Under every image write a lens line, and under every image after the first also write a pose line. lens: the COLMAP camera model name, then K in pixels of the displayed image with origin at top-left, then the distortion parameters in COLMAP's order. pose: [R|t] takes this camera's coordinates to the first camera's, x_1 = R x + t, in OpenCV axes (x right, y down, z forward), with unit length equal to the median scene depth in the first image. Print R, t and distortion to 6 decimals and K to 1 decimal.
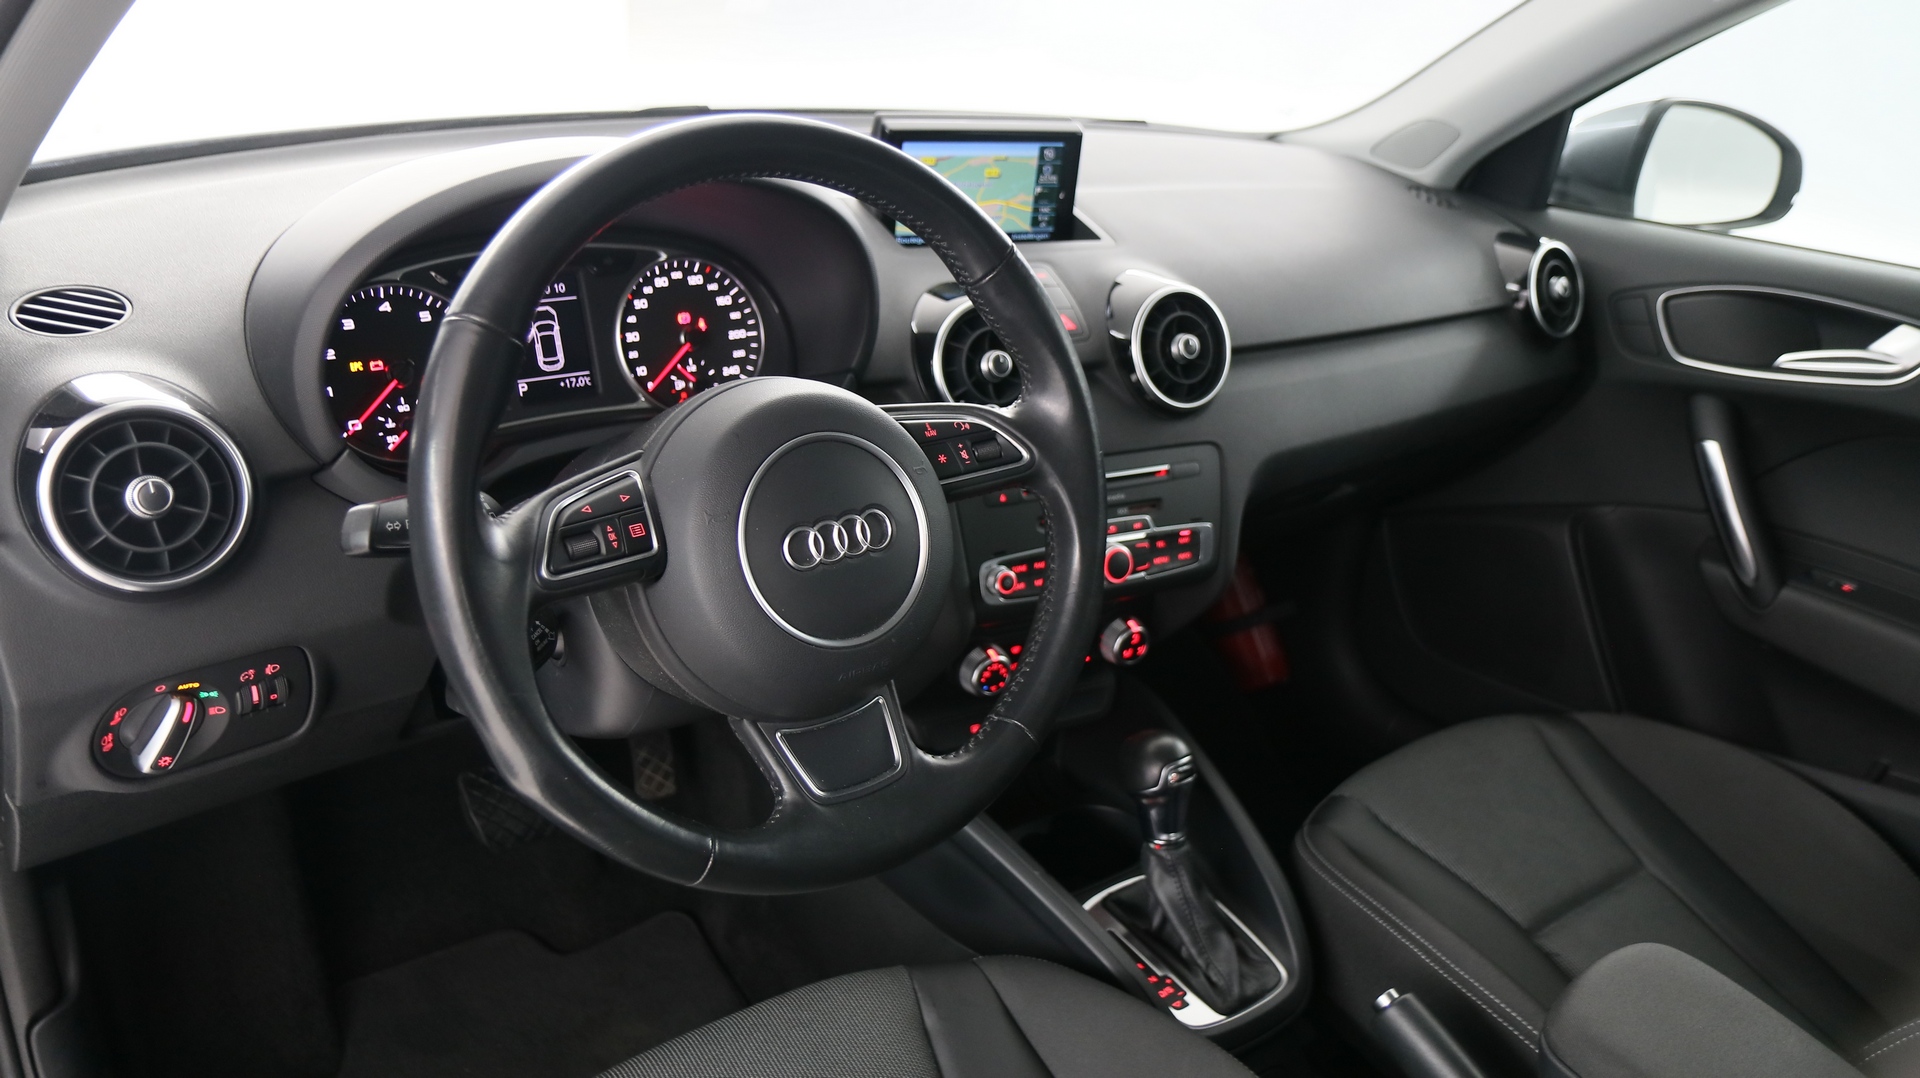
lens RADIAL K [[1571.4, 0, 960.0], [0, 1571.4, 539.0], [0, 0, 1]] dist [-0.005076, 0.007621]
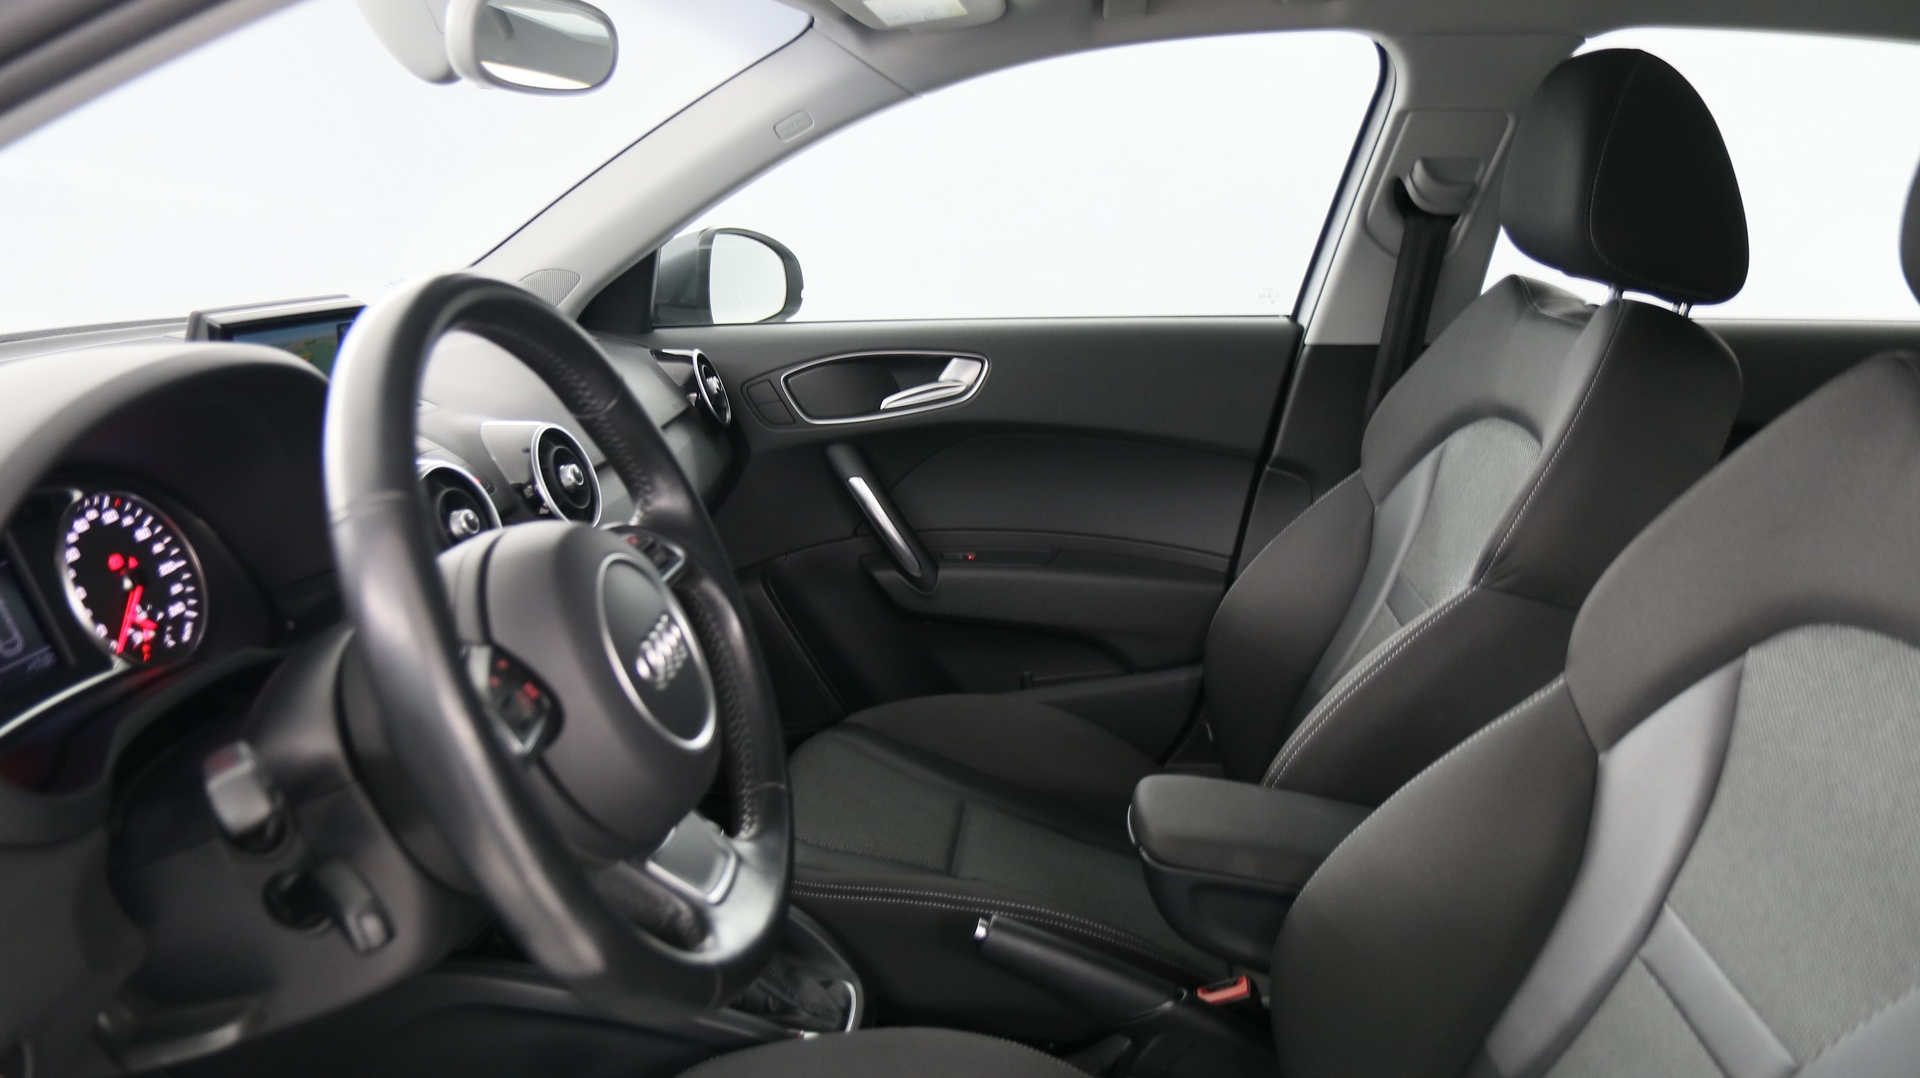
lens RADIAL K [[1571.4, 0, 960.0], [0, 1571.4, 539.0], [0, 0, 1]] dist [-0.005076, 0.007621]
pose [[0.645640, -0.245229, 0.723196, -0.419978], [0.333765, 0.942409, 0.021591, -0.016422], [-0.686841, 0.227437, 0.690306, 0.090598]]
